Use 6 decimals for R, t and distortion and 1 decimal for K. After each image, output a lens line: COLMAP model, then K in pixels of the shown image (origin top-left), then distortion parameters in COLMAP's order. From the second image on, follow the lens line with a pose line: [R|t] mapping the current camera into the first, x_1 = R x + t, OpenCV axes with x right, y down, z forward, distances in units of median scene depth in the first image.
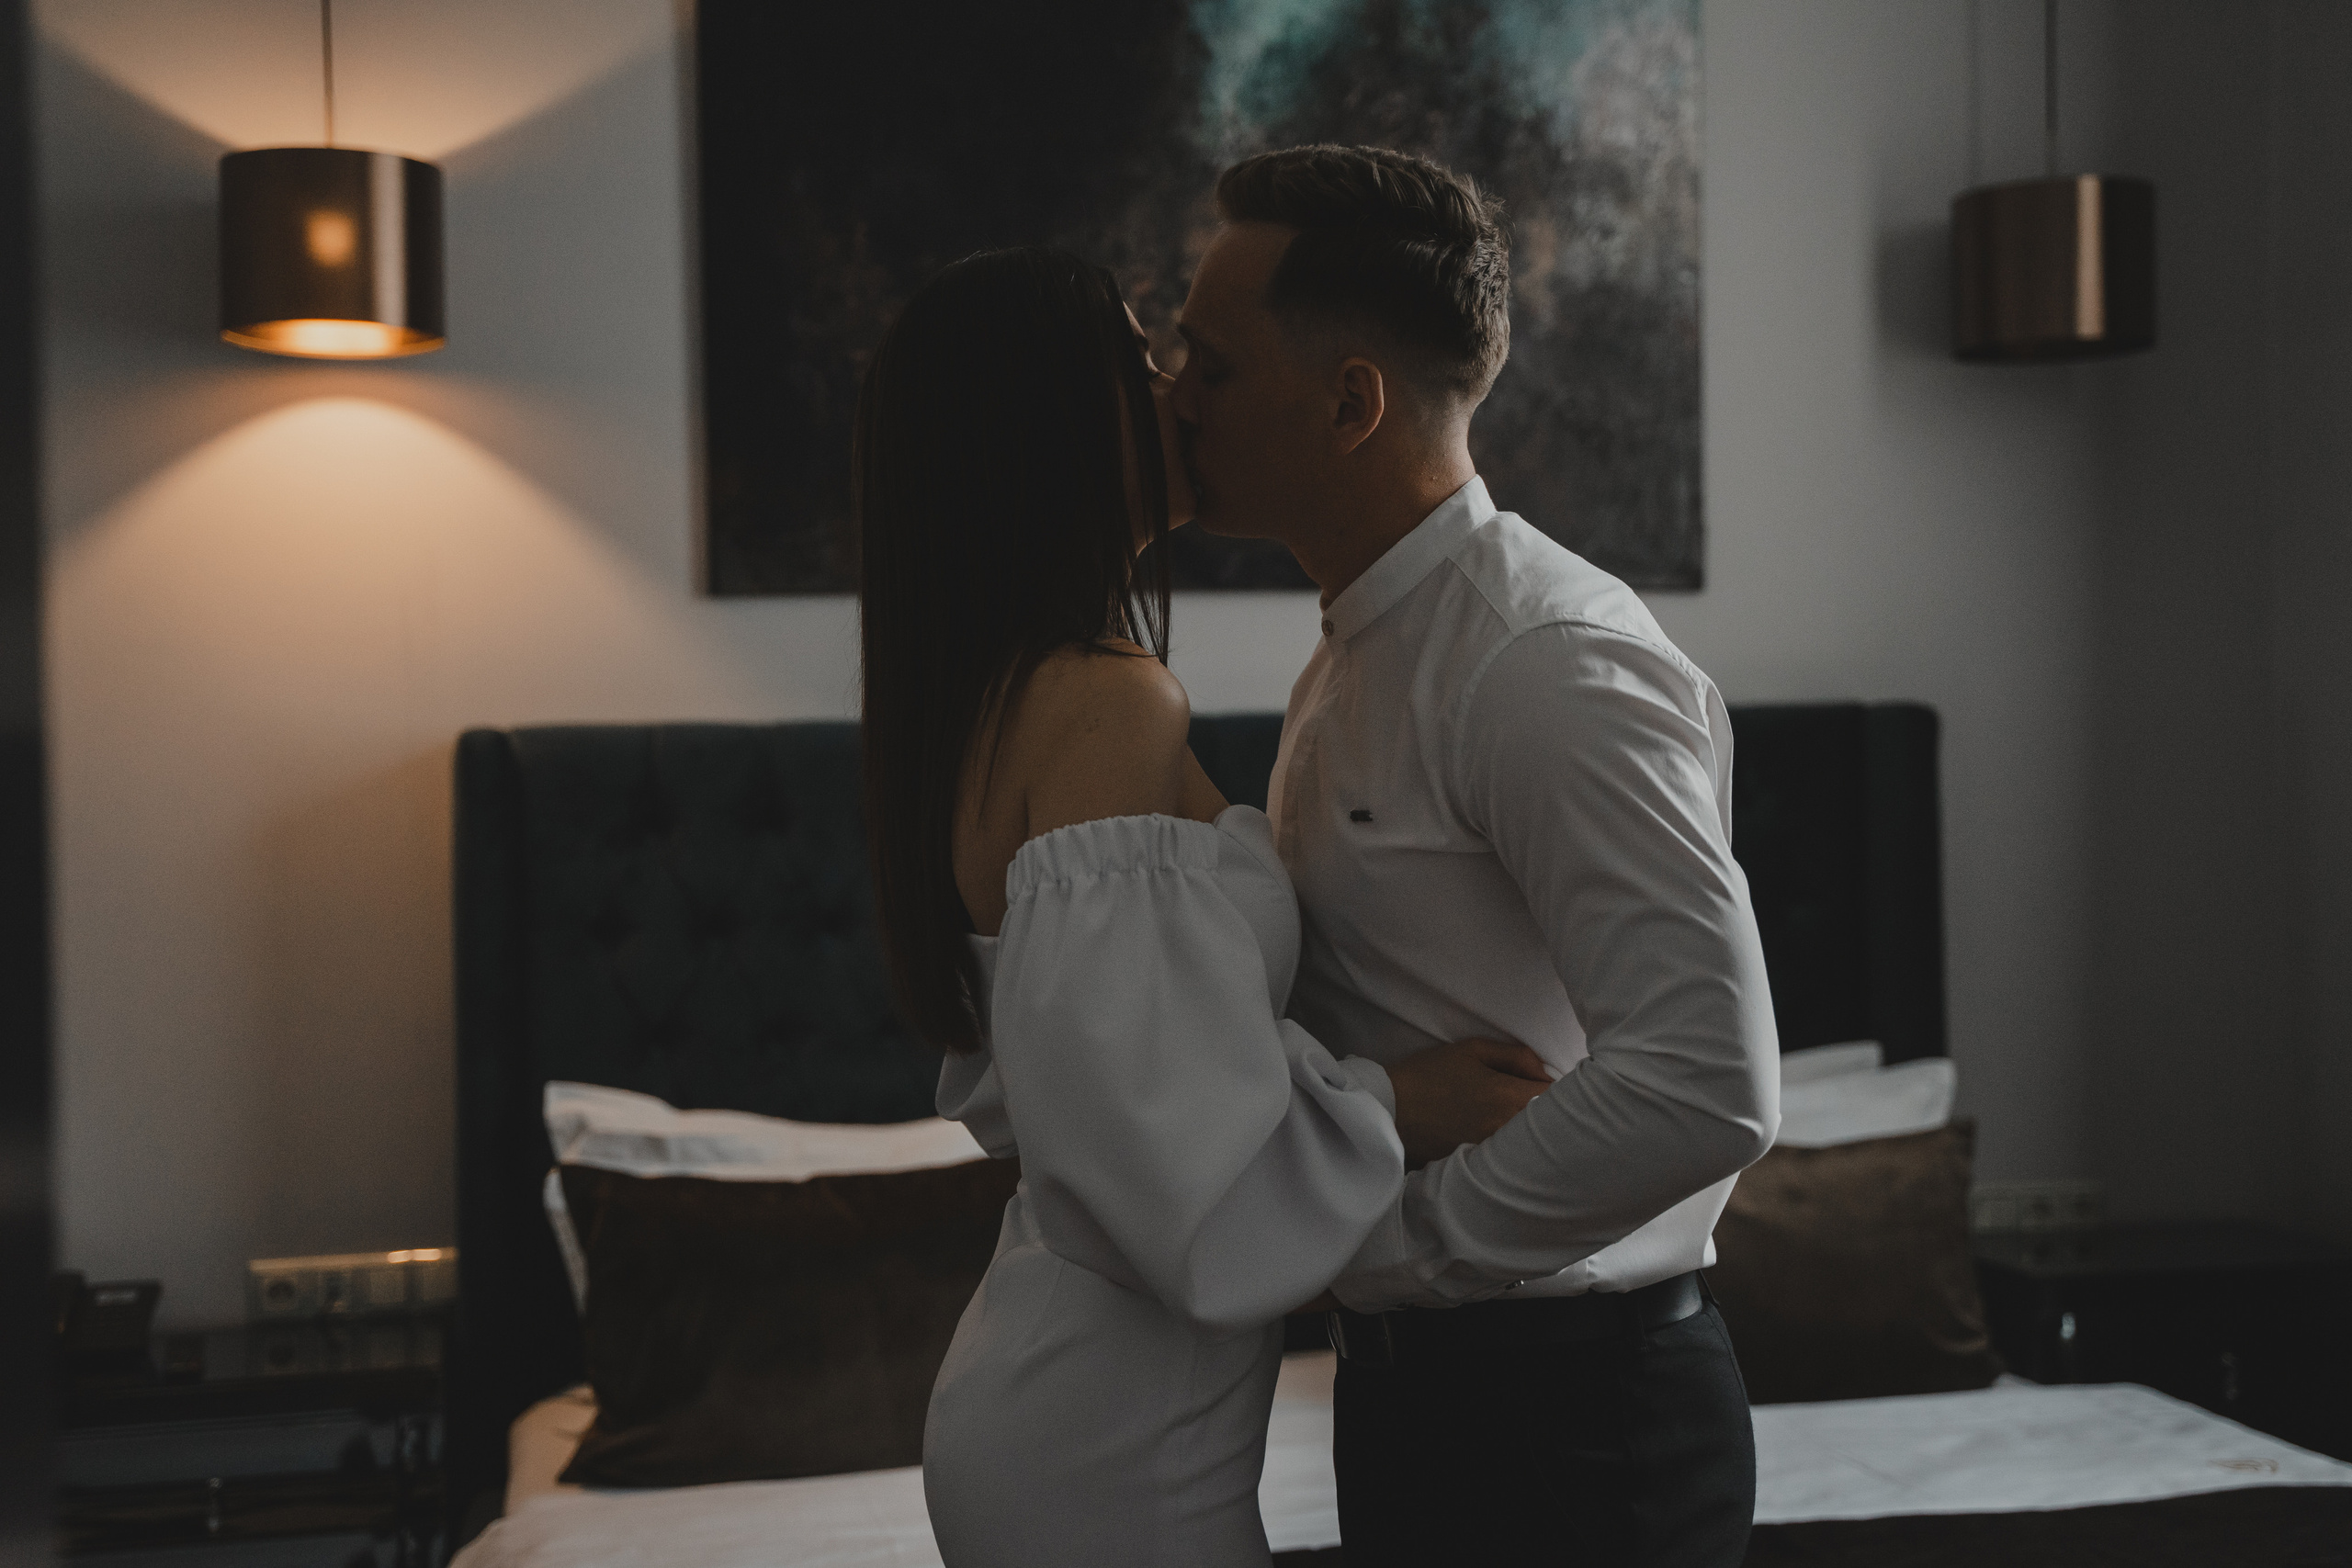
lens RADIAL K [[3224.3, 0, 1176.0], [0, 3224.3, 784.0], [0, 0, 1]] dist [0.010920, 0.513349]
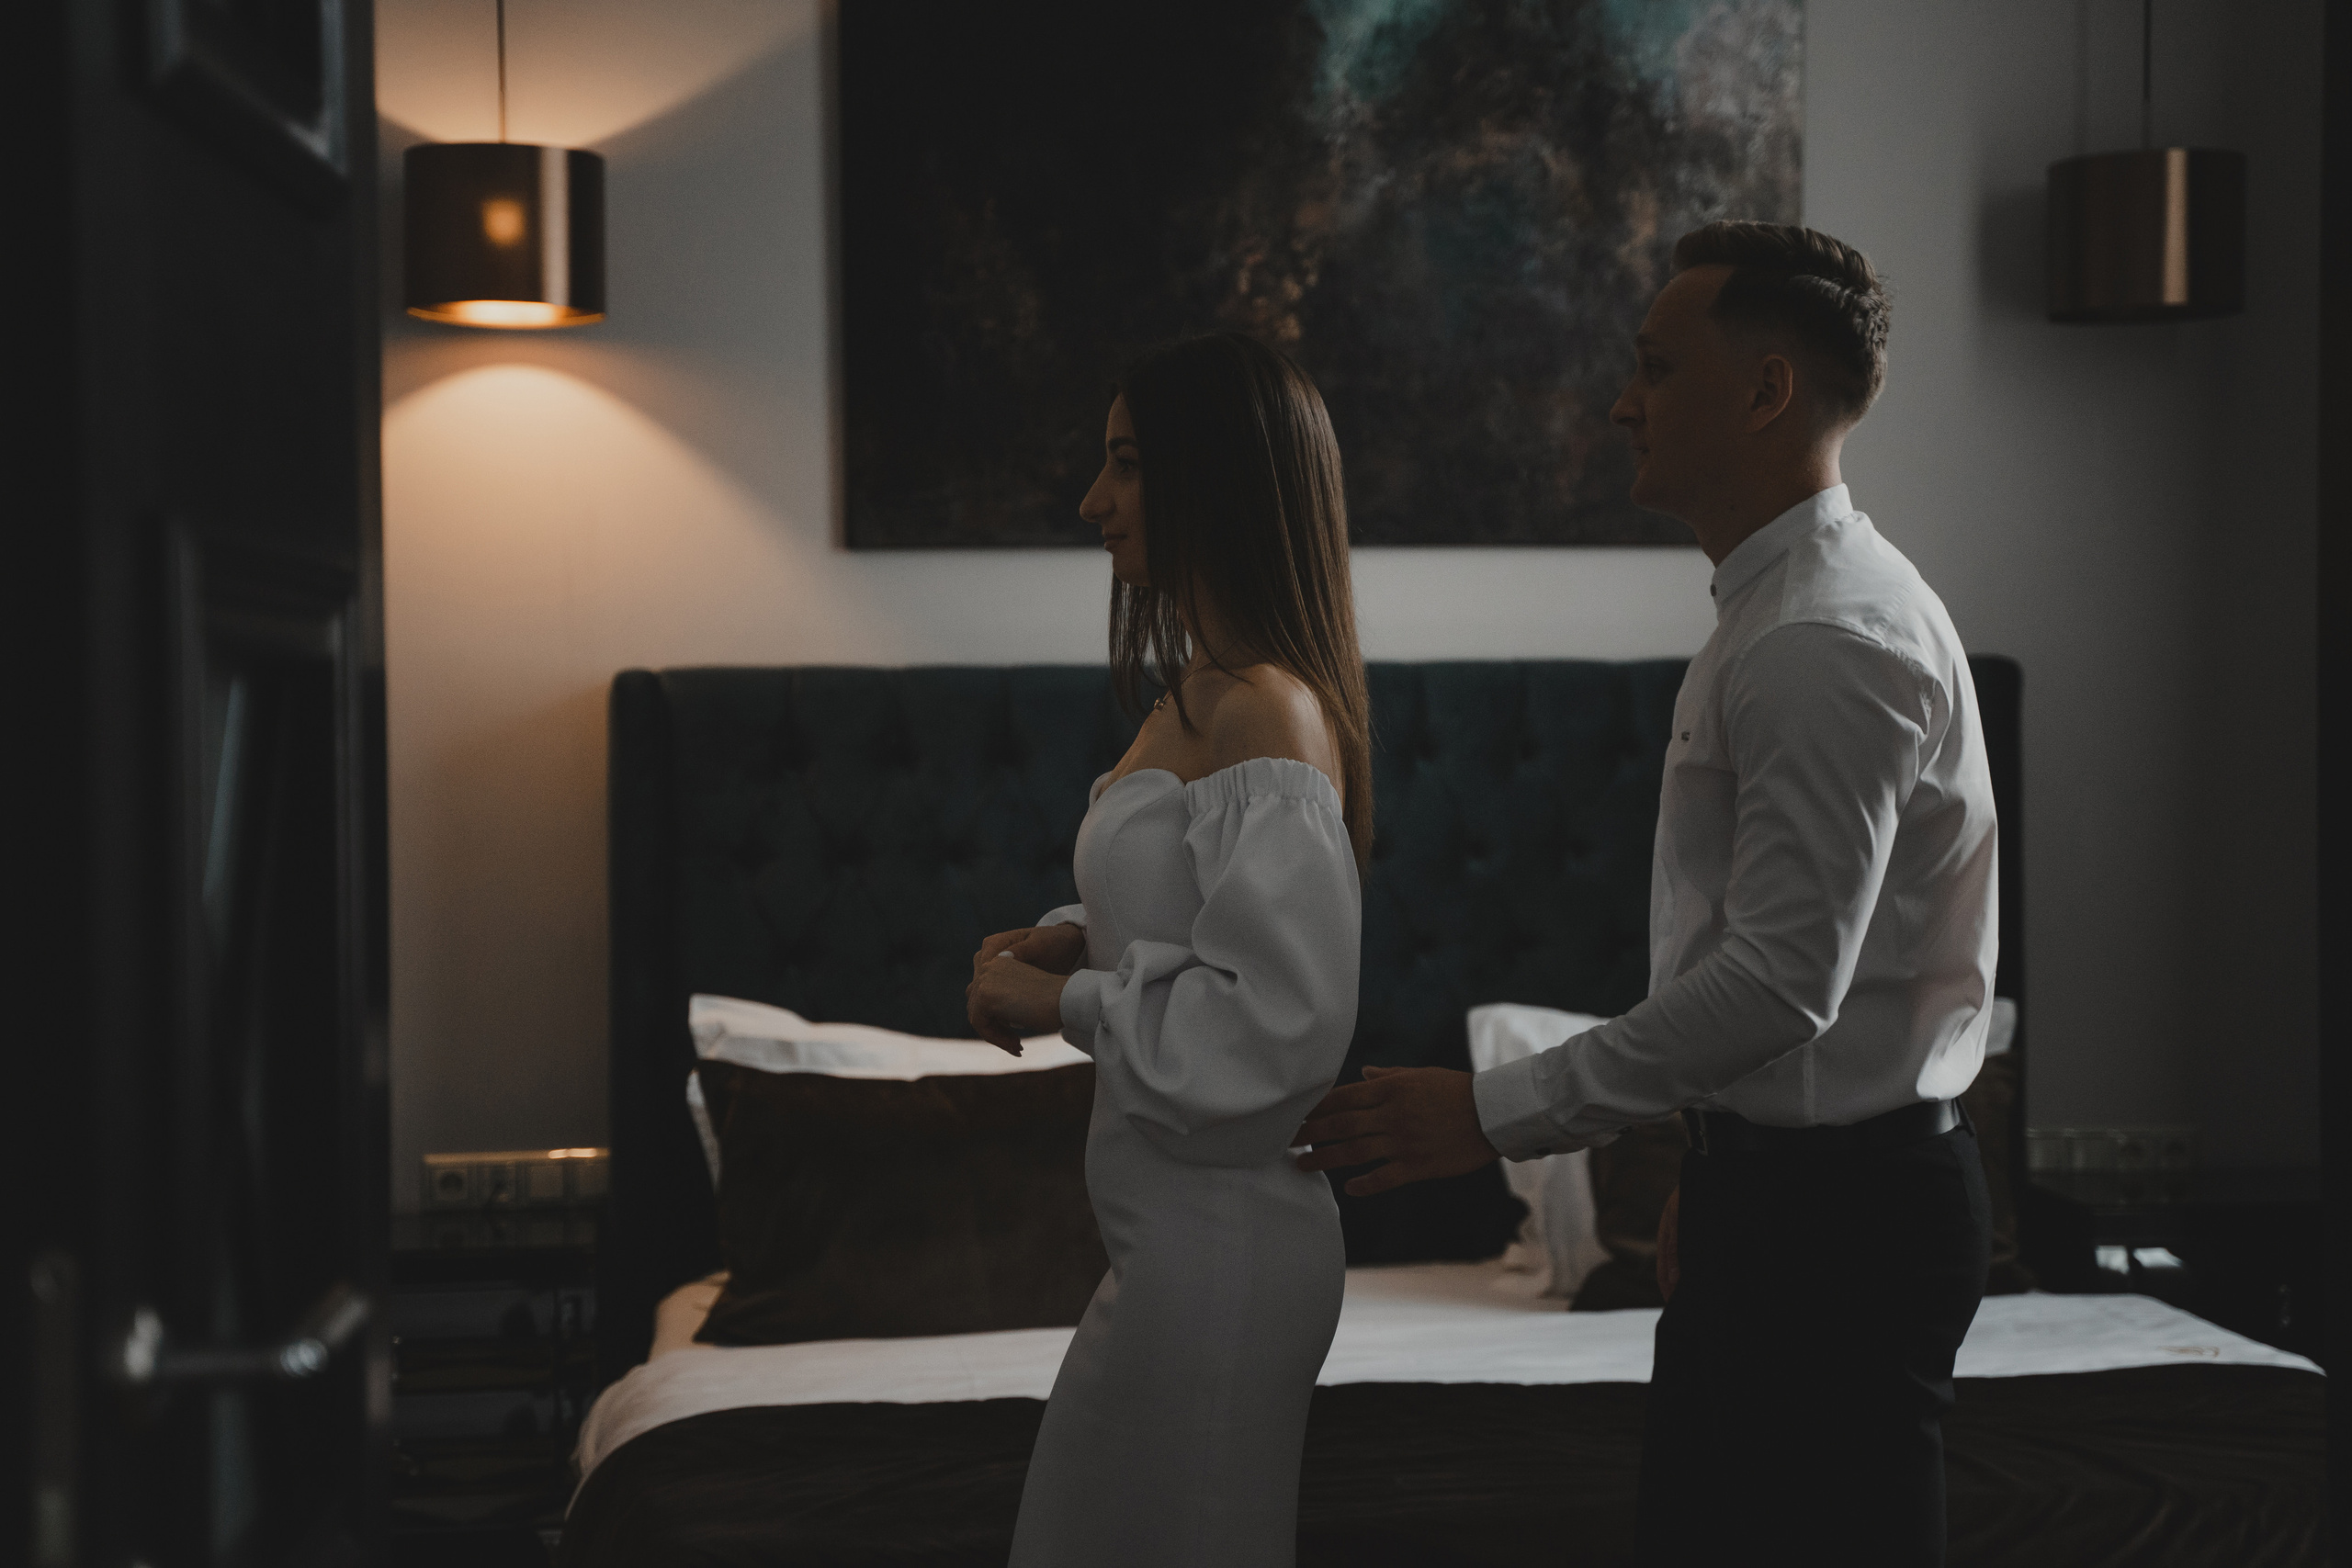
lens RADIAL K [[3905.6, 0, 1176.0], [0, 3905.6, 784.0], [0, 0, 1]] dist [0.158596, 0.003430]
pose [[0.996595, 0.011708, -0.081618, 0.073292], [-0.010529, 0.999834, 0.014863, -0.000303], [0.081778, -0.013953, 0.996553, -0.296157]]
